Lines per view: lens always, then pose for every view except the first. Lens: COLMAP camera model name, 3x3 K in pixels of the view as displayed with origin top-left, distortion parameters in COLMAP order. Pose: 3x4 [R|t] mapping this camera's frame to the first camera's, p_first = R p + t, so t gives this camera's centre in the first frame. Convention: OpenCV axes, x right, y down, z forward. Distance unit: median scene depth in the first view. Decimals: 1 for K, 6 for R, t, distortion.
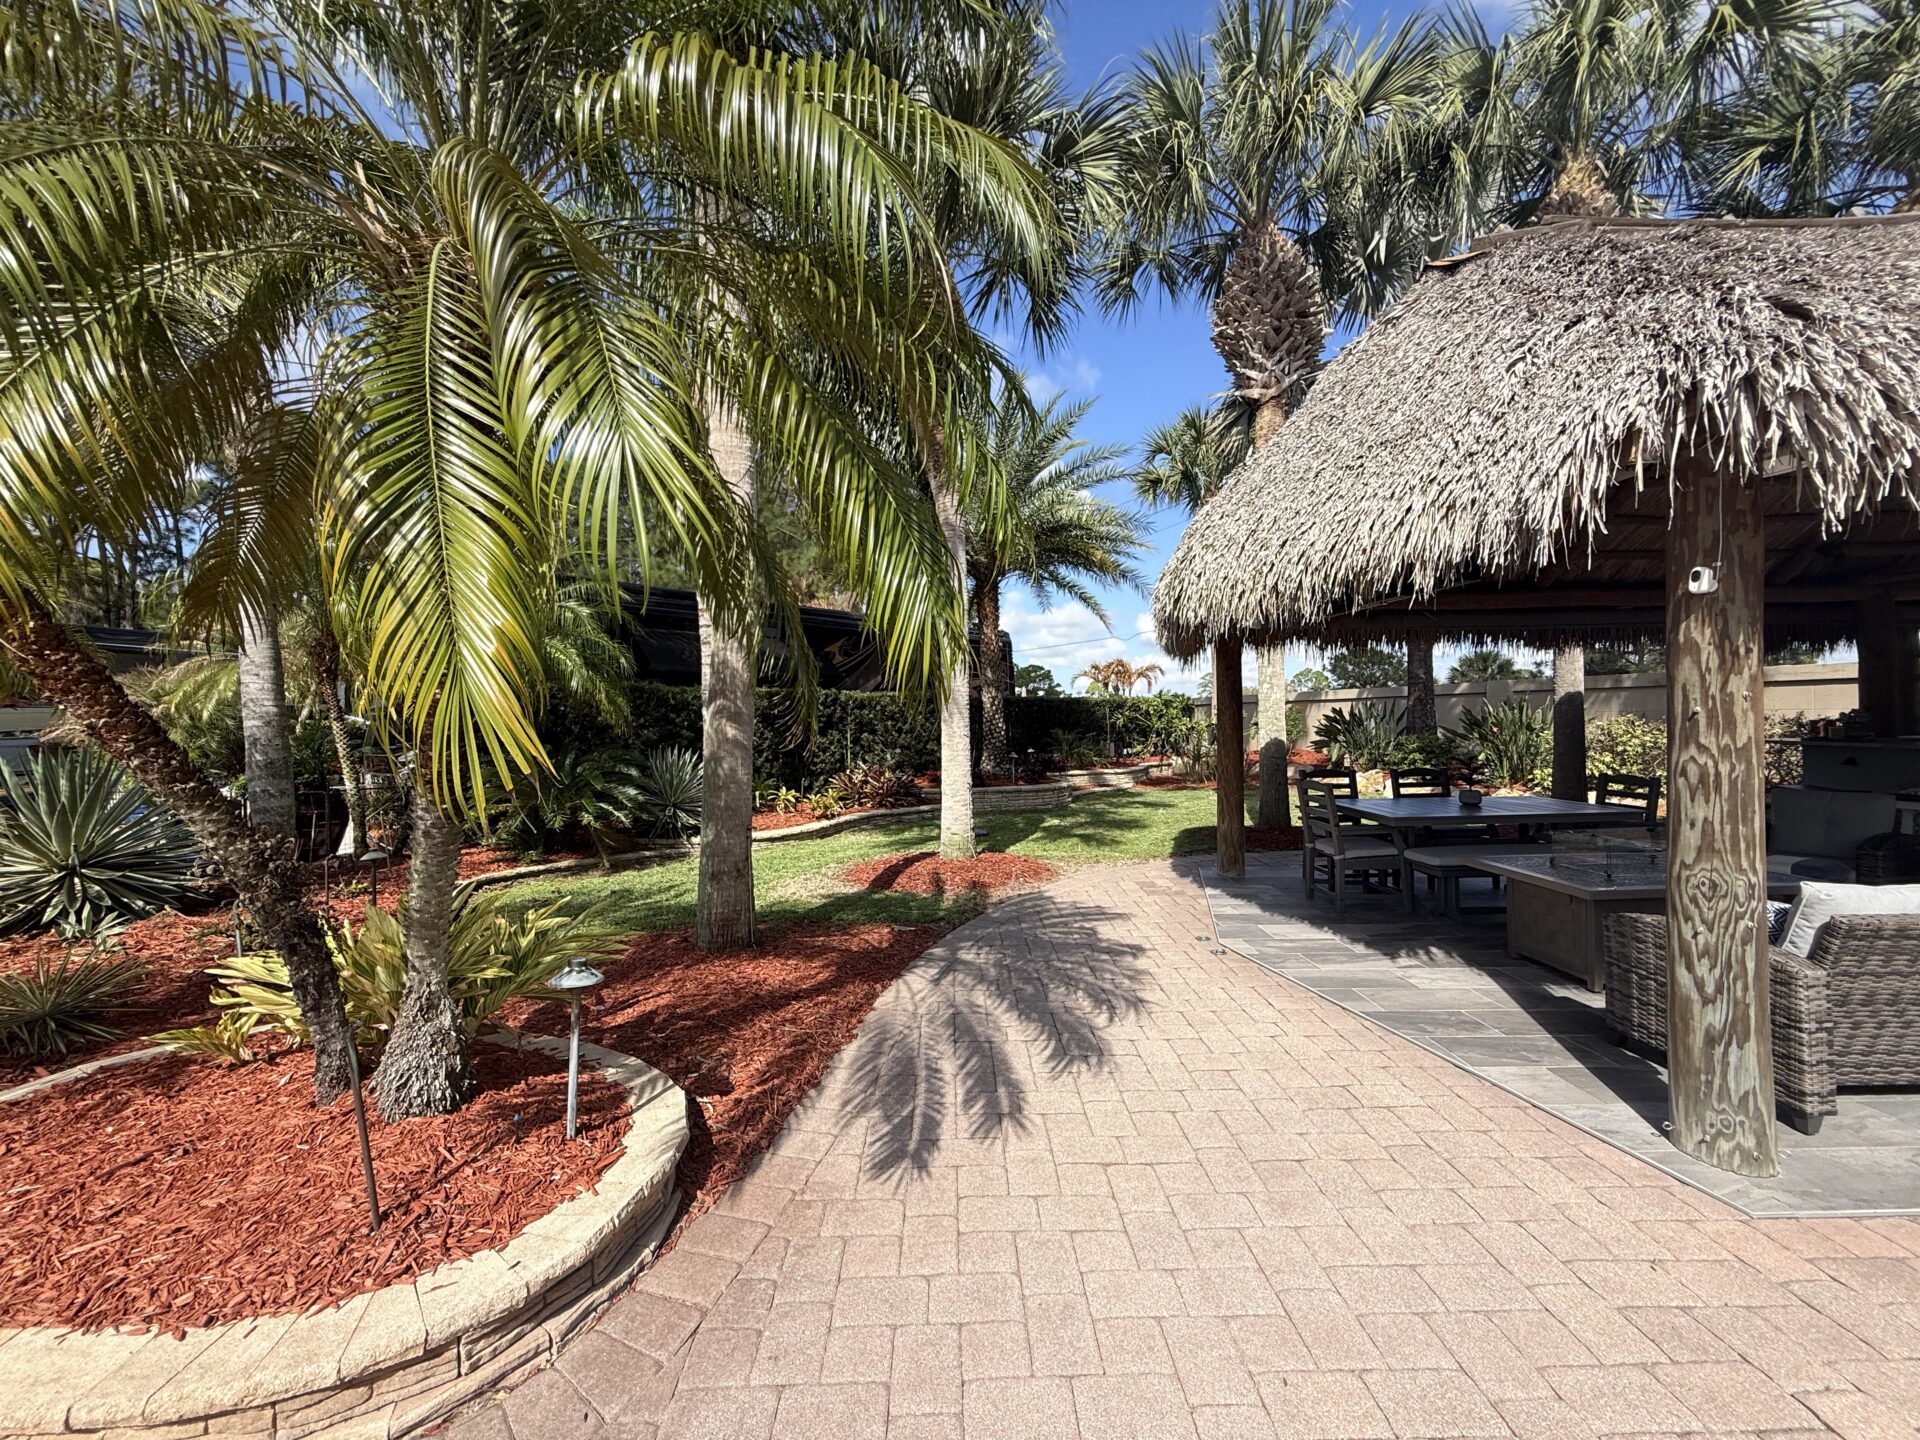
lens RADIAL K [[762.6, 0, 952.6], [0, 762.6, 720.4], [0, 0, 1]] dist [0.000051, 0.000259]
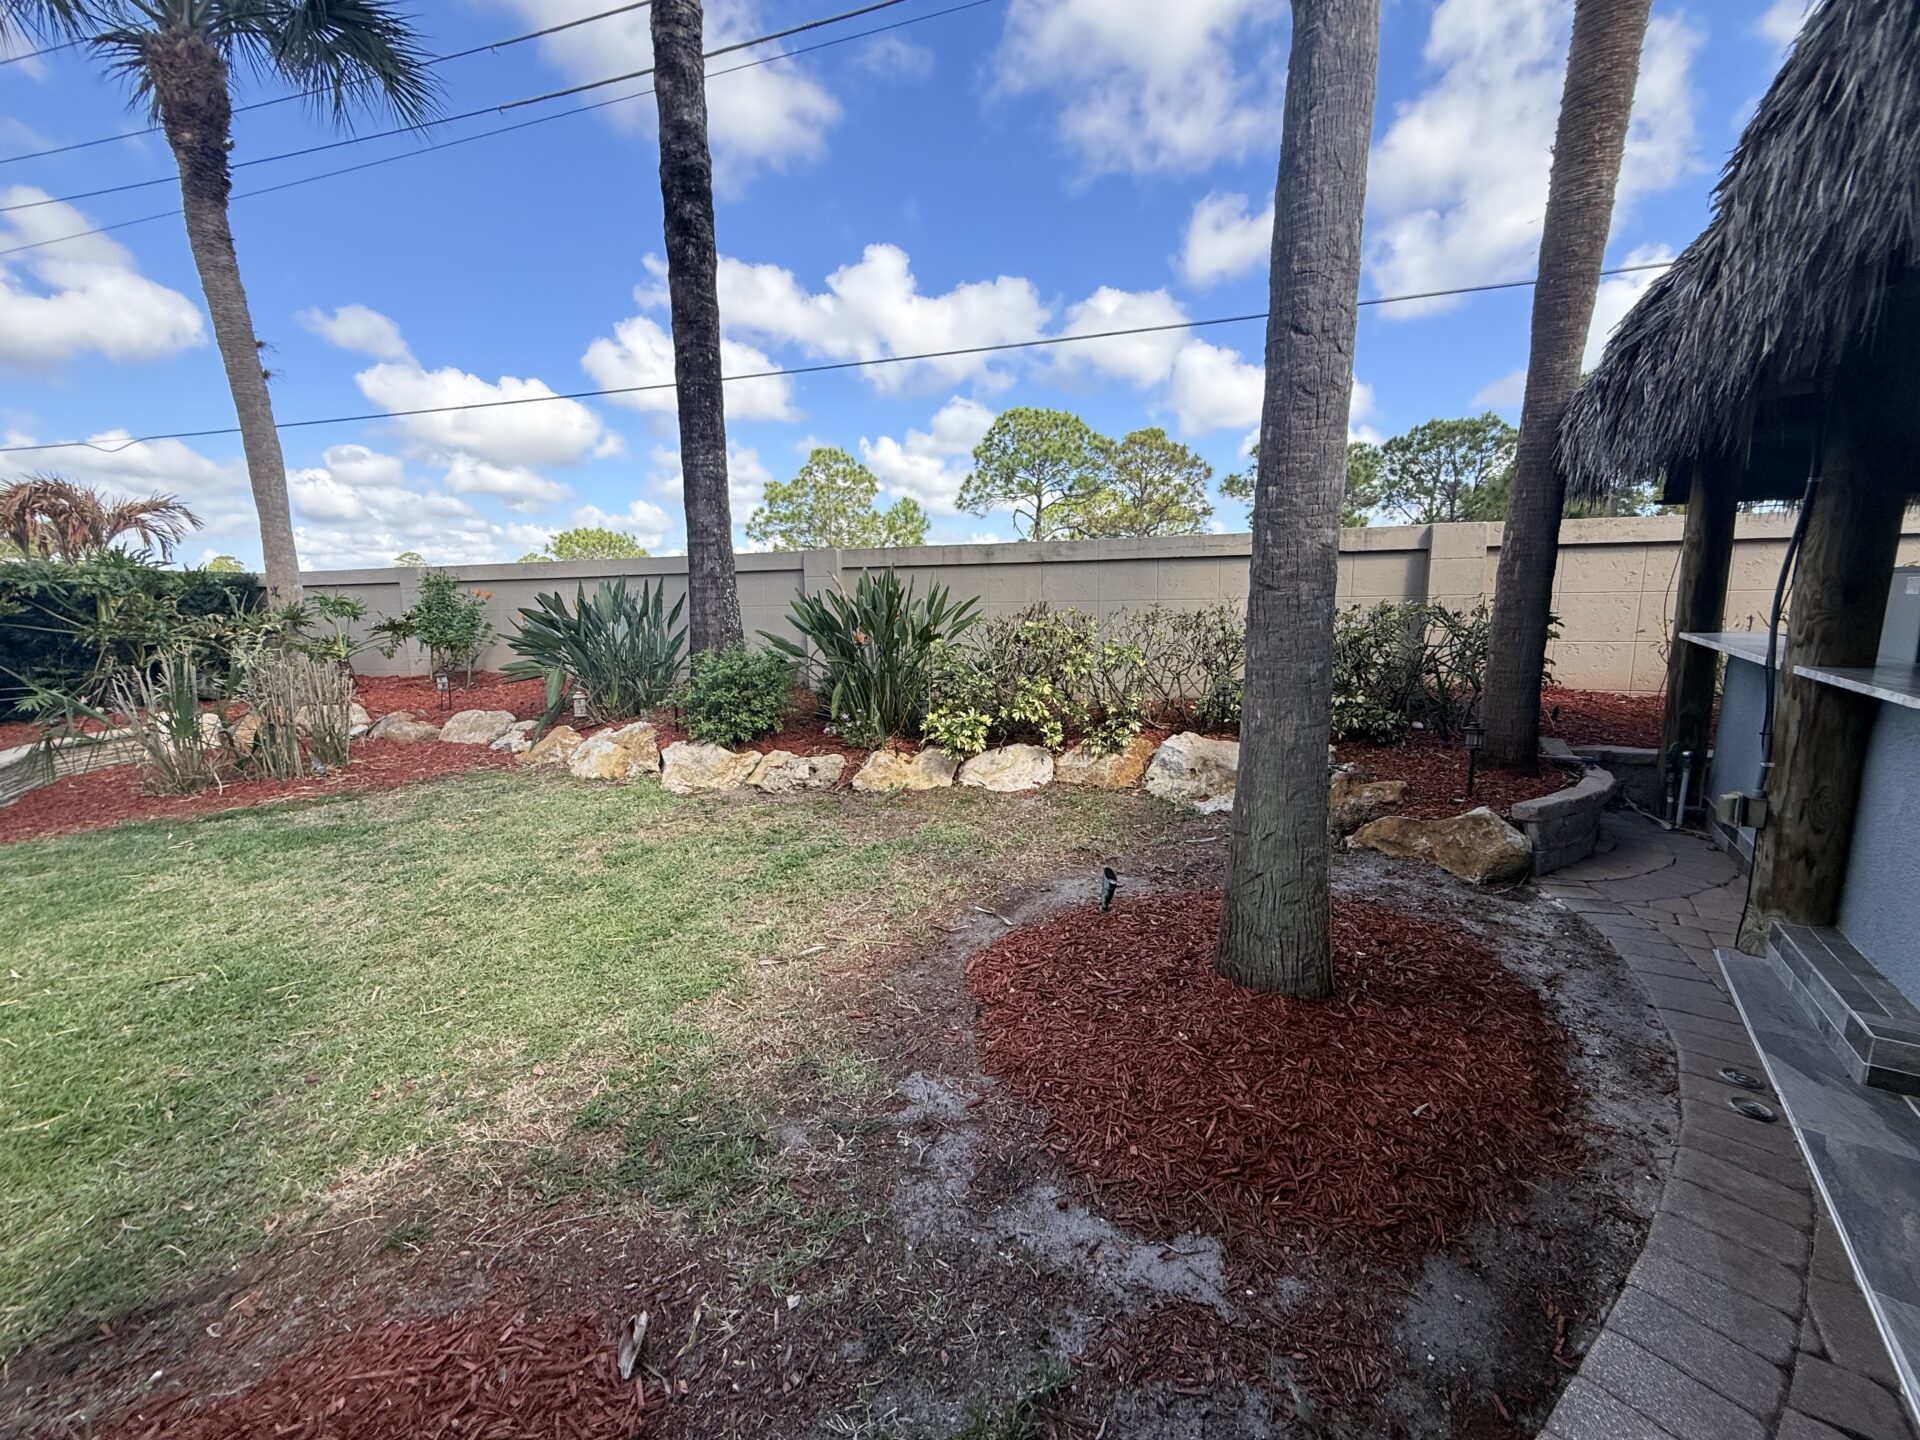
lens RADIAL K [[762.6, 0, 955.3], [0, 762.6, 720.2], [0, 0, 1]] dist [0.000051, 0.000259]
pose [[0.597443, -0.122737, 0.792463, 1.686506], [0.008684, 0.989150, 0.146653, -0.037429], [-0.801864, -0.080735, 0.592027, 3.195971]]
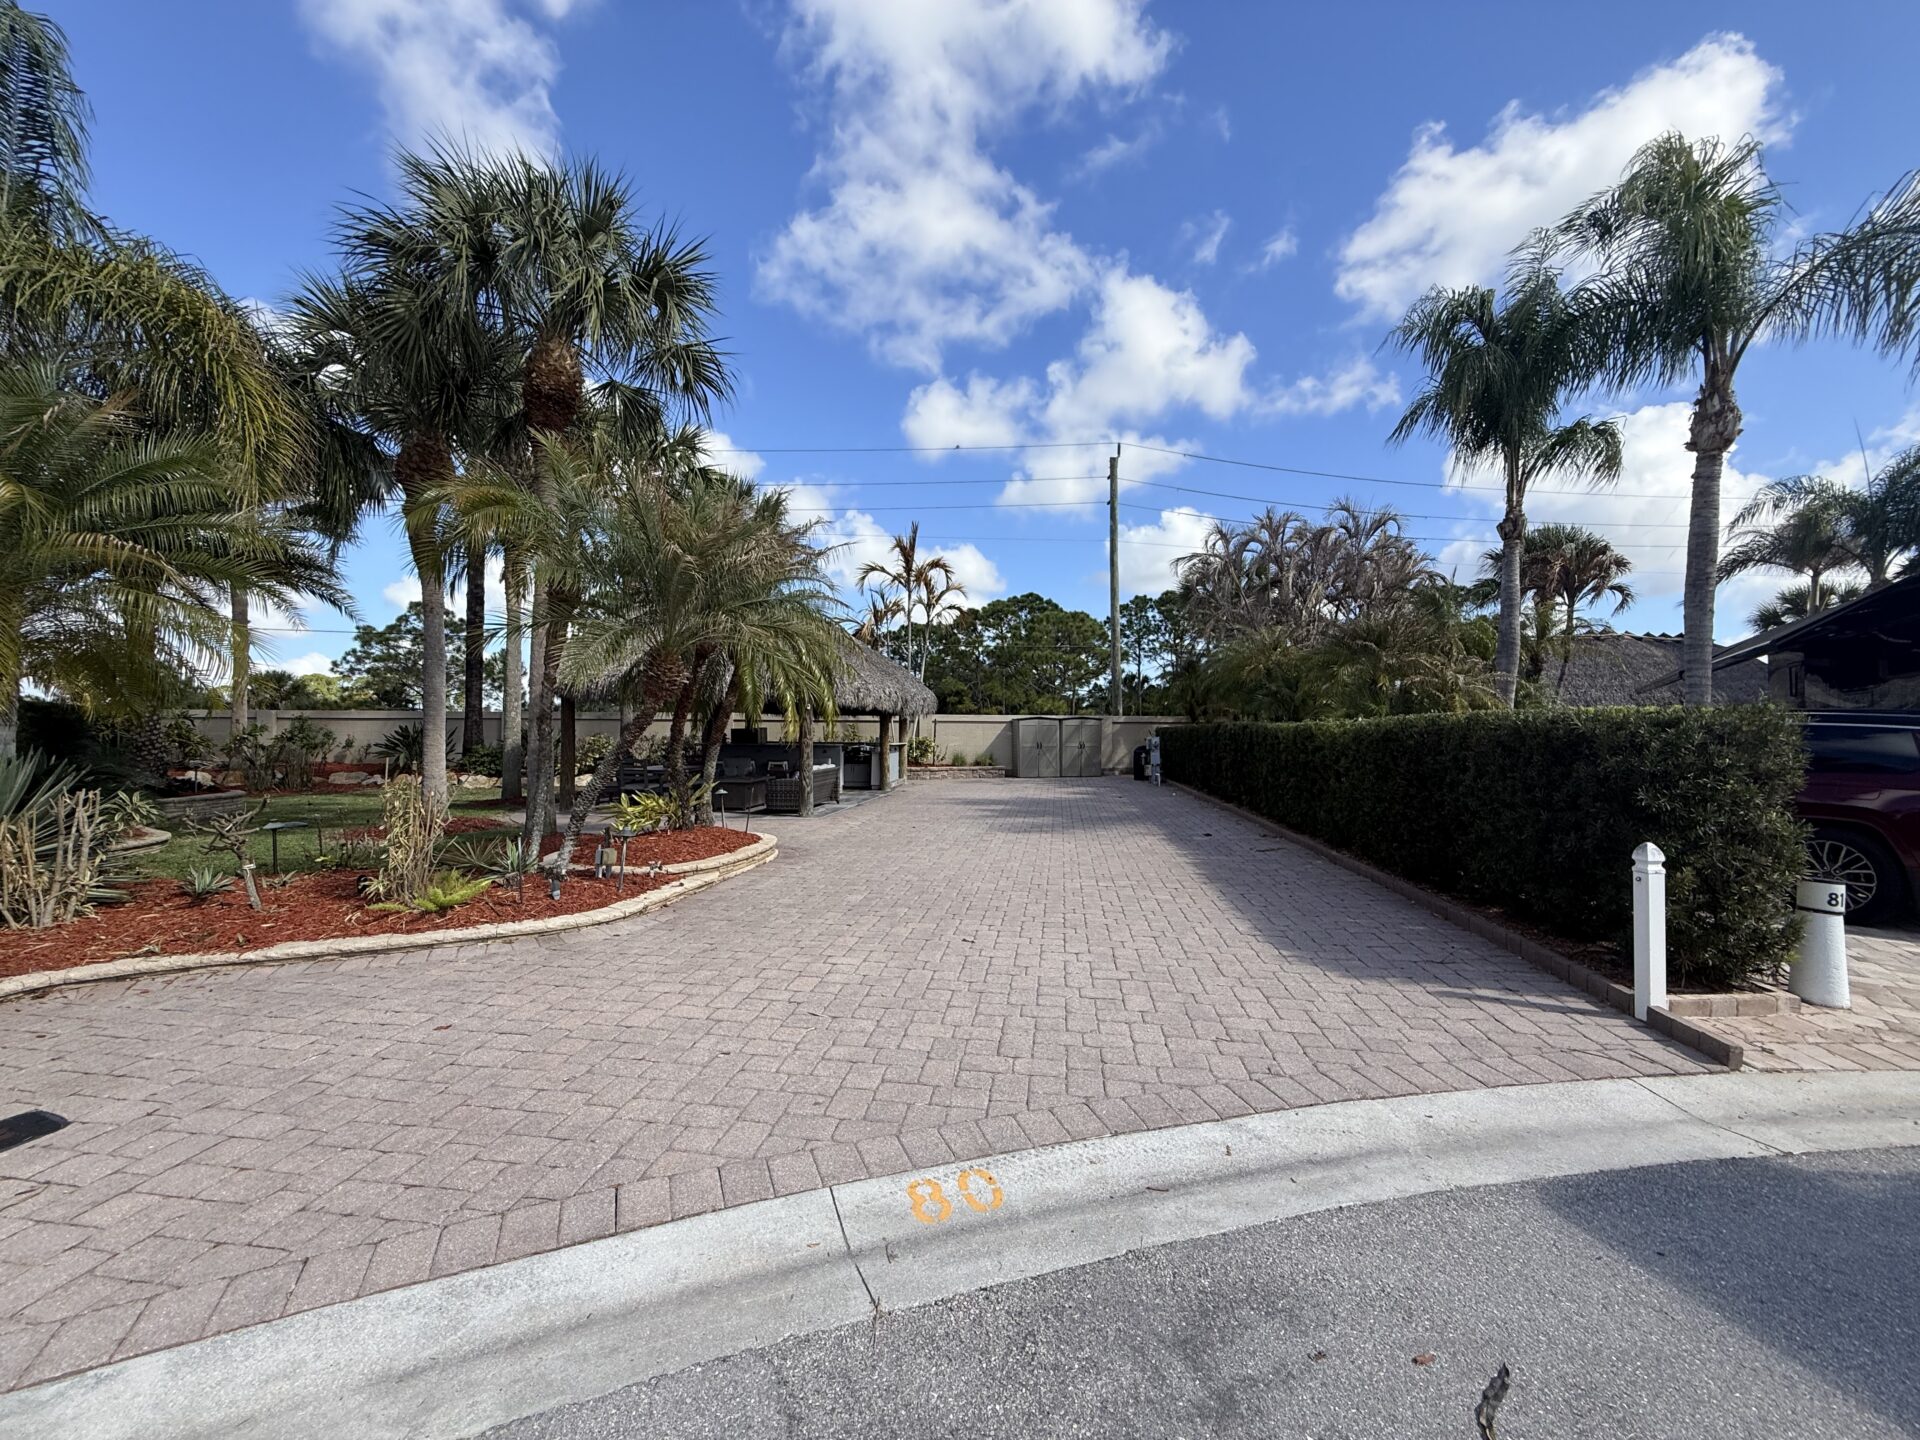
lens RADIAL K [[762.6, 0, 956.9], [0, 762.6, 720.8], [0, 0, 1]] dist [0.000051, 0.000259]
pose [[0.138068, 0.032192, 0.989899, -4.101537], [-0.004077, 0.999482, -0.031935, 0.078894], [-0.990414, 0.000374, 0.138128, -0.750912]]
